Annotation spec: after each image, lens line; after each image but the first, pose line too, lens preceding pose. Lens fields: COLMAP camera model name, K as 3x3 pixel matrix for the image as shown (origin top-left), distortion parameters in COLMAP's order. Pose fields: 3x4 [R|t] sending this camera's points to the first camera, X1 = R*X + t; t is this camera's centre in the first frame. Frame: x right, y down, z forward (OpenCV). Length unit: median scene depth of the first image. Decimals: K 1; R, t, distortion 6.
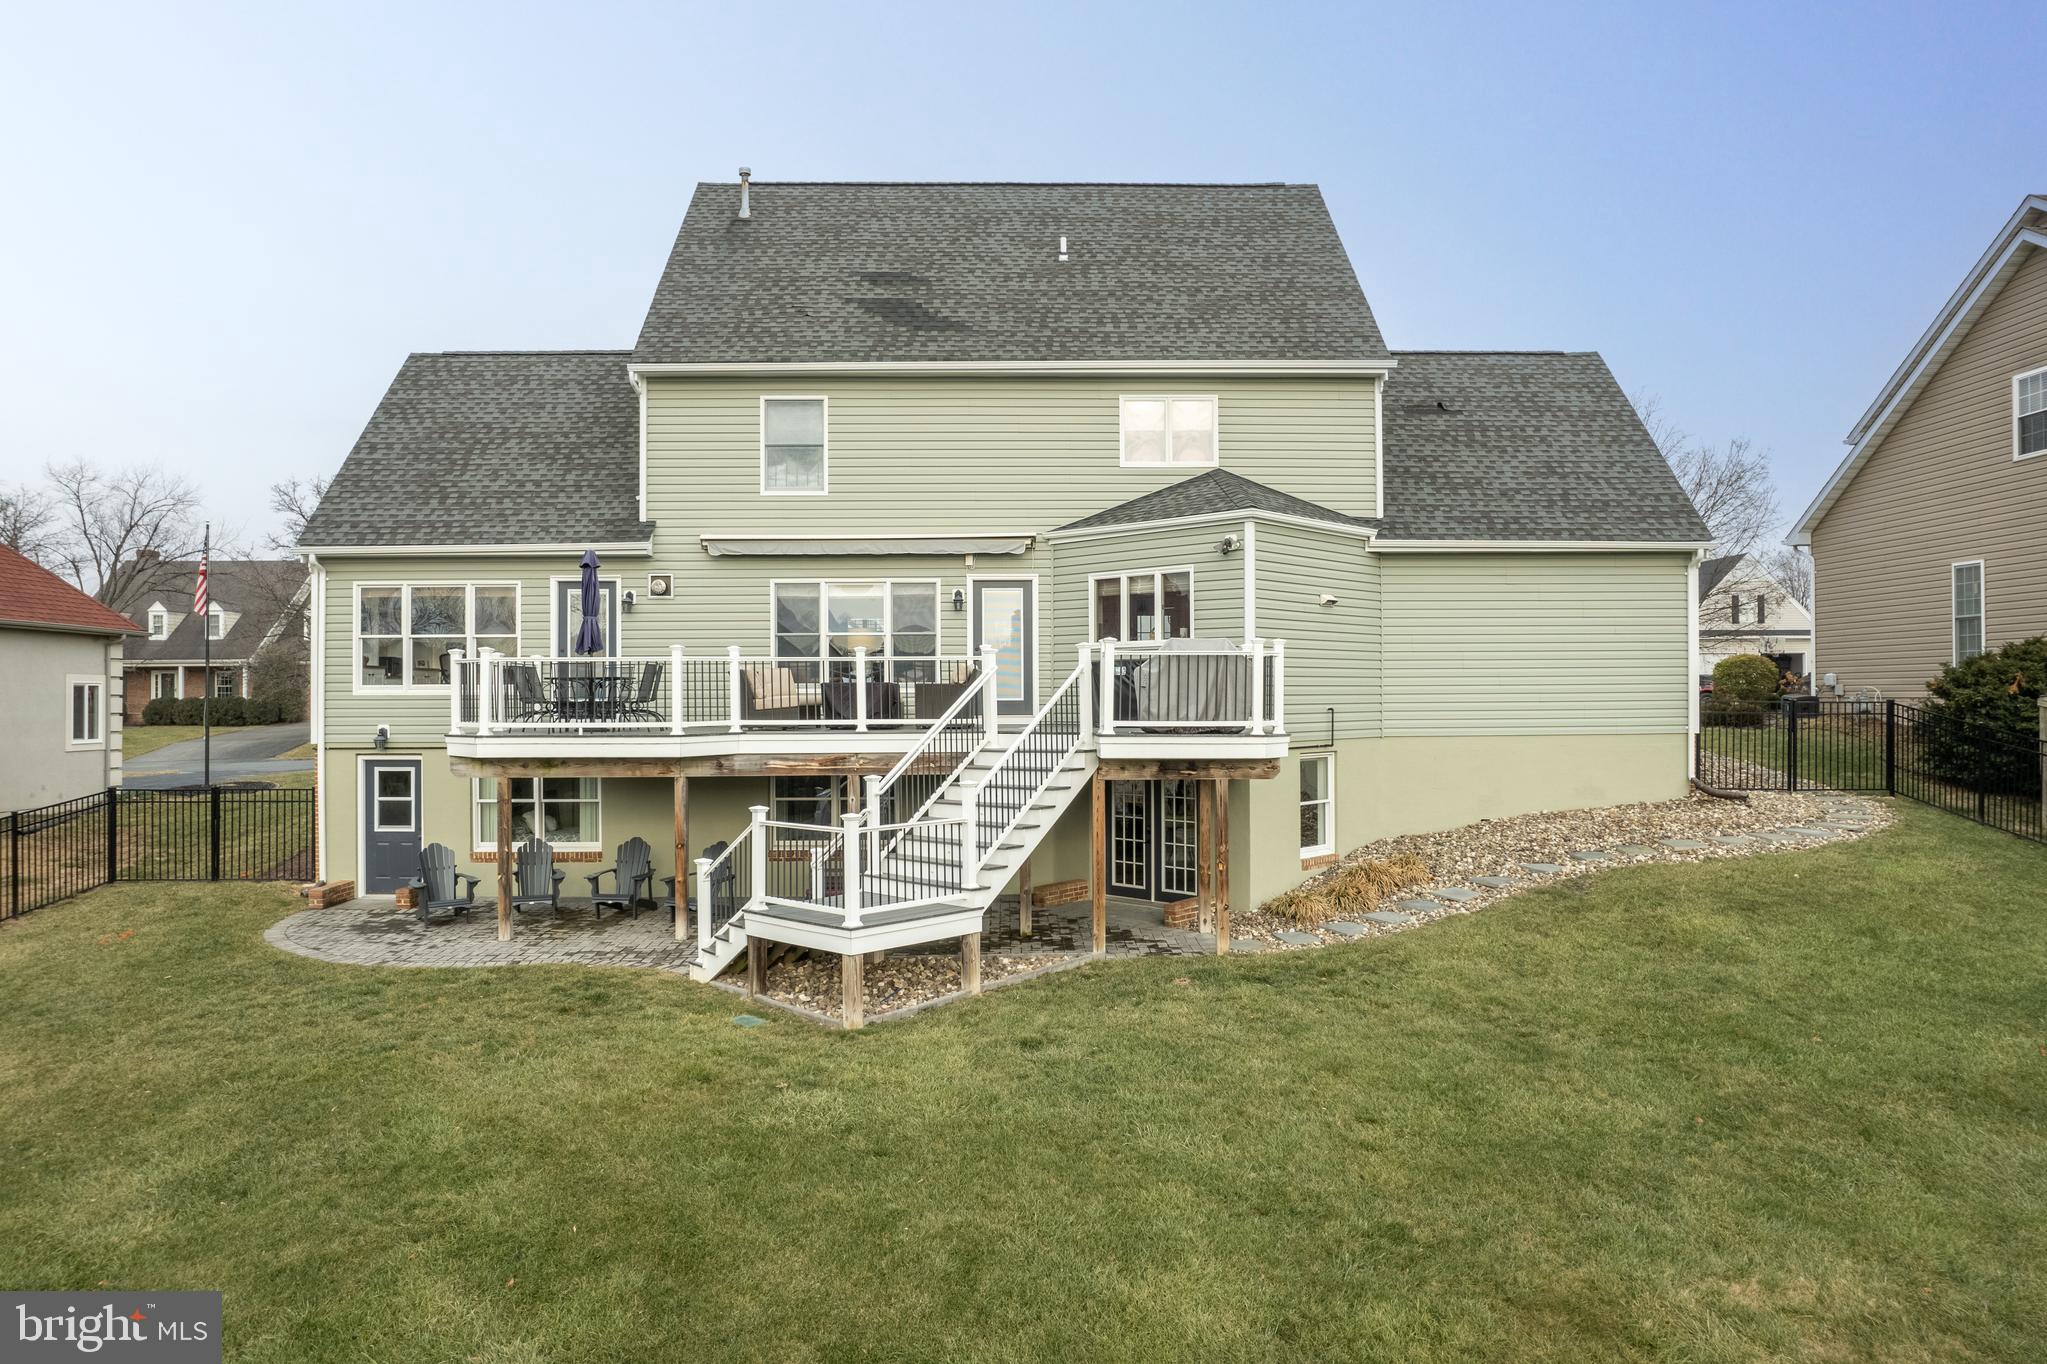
lens RADIAL K [[1323.6, 0, 1028.0], [0, 1323.6, 700.6], [0, 0, 1]] dist [-0.062861, 0.055679]
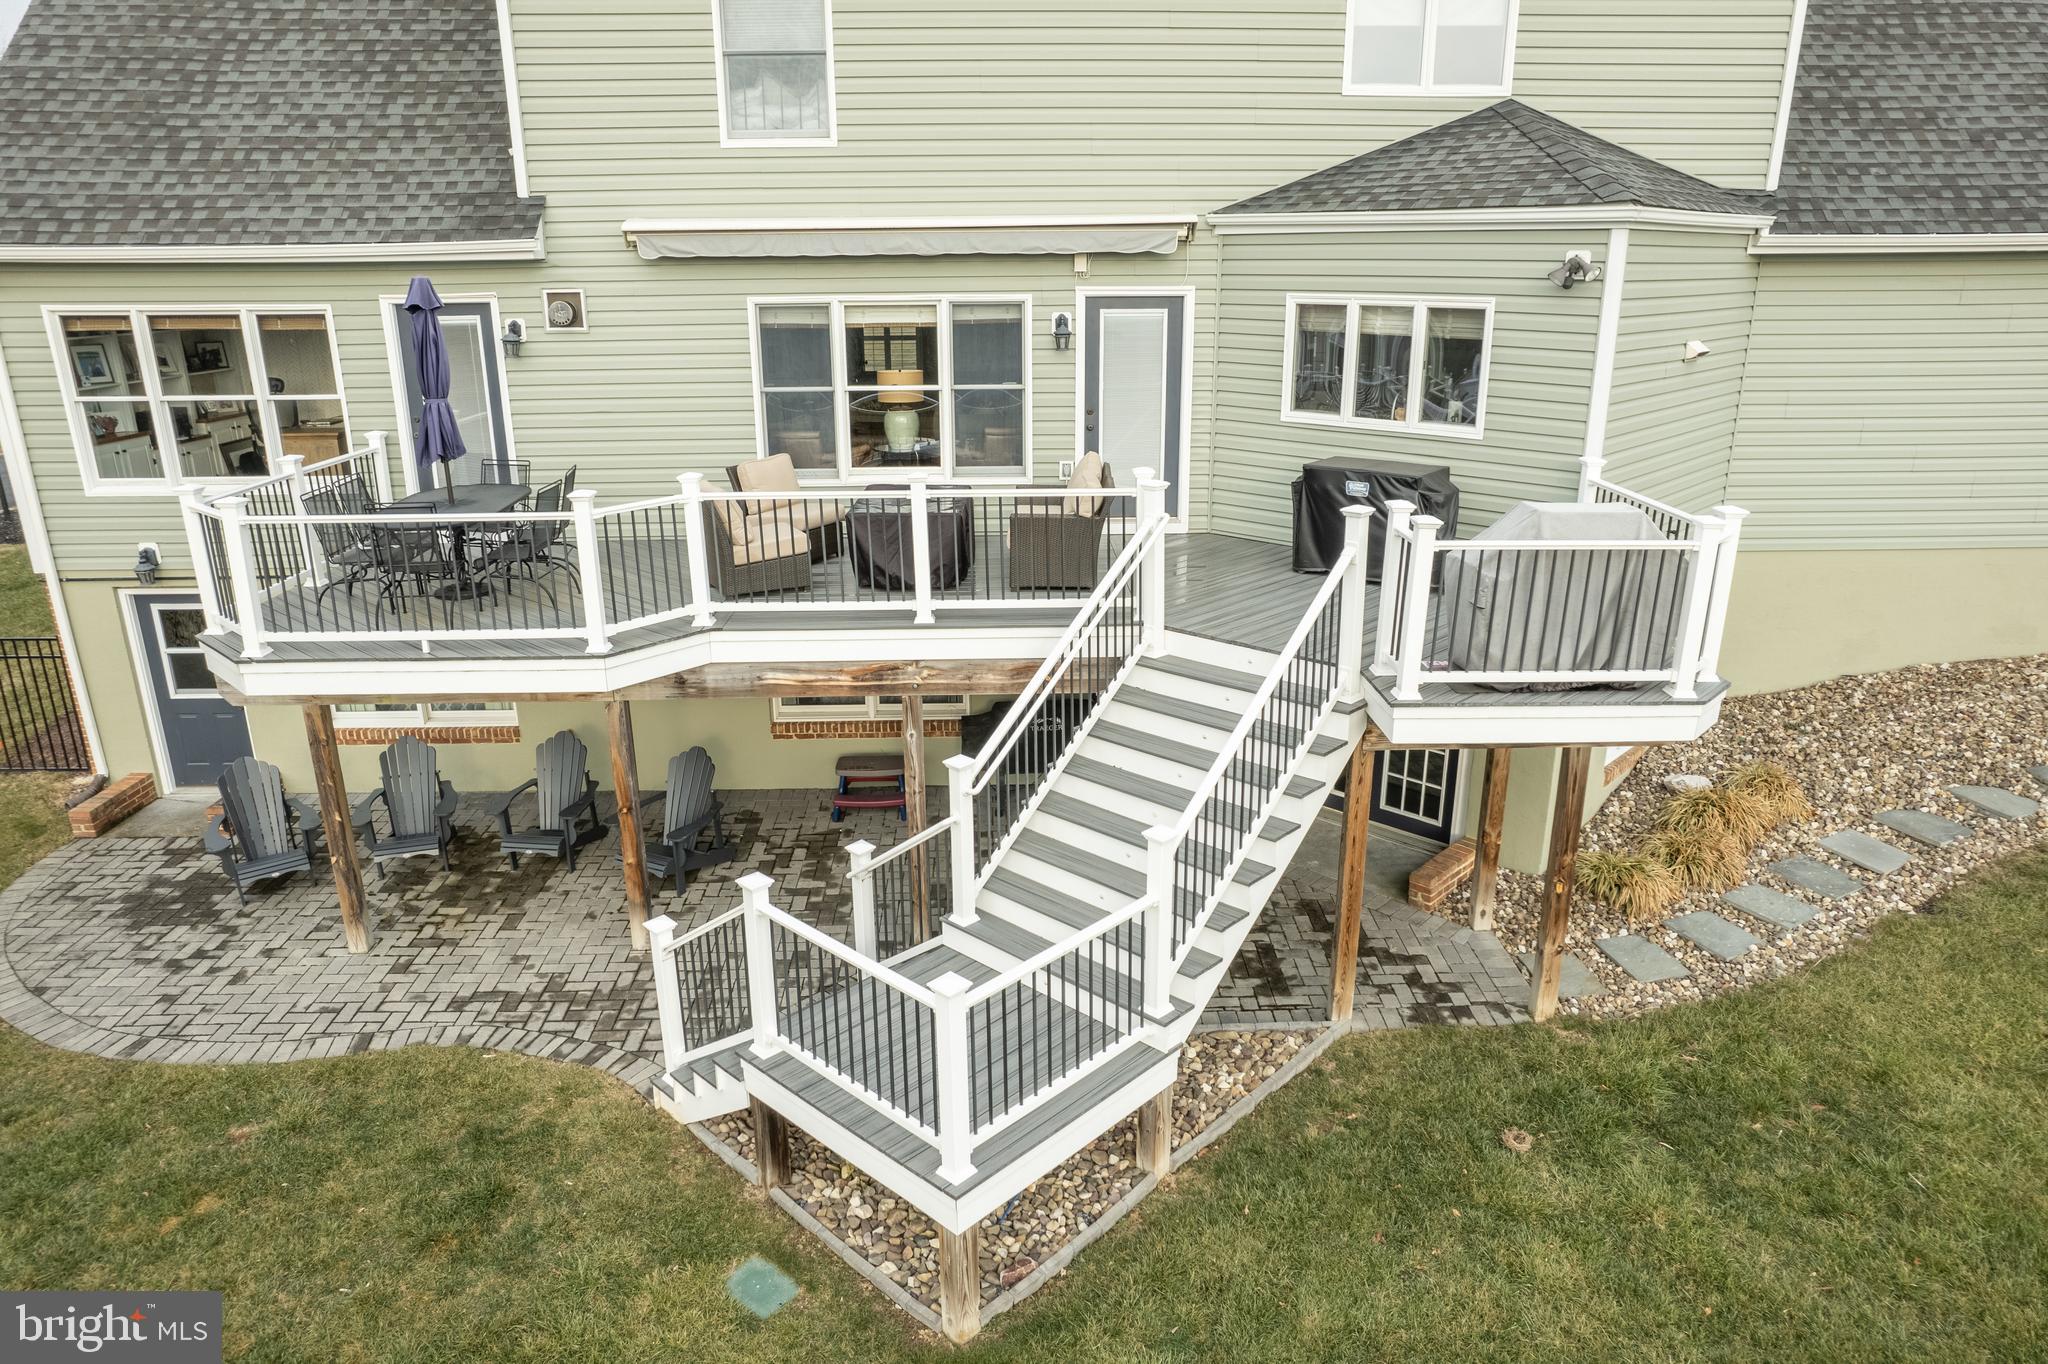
lens RADIAL K [[1324.2, 0, 1034.1], [0, 1324.2, 700.5], [0, 0, 1]] dist [-0.062861, 0.055679]
pose [[0.999985, -0.001914, 0.005037, -0.069015], [0.000254, 0.950490, 0.310755, -0.103544], [-0.005383, -0.310749, 0.950477, 0.377778]]
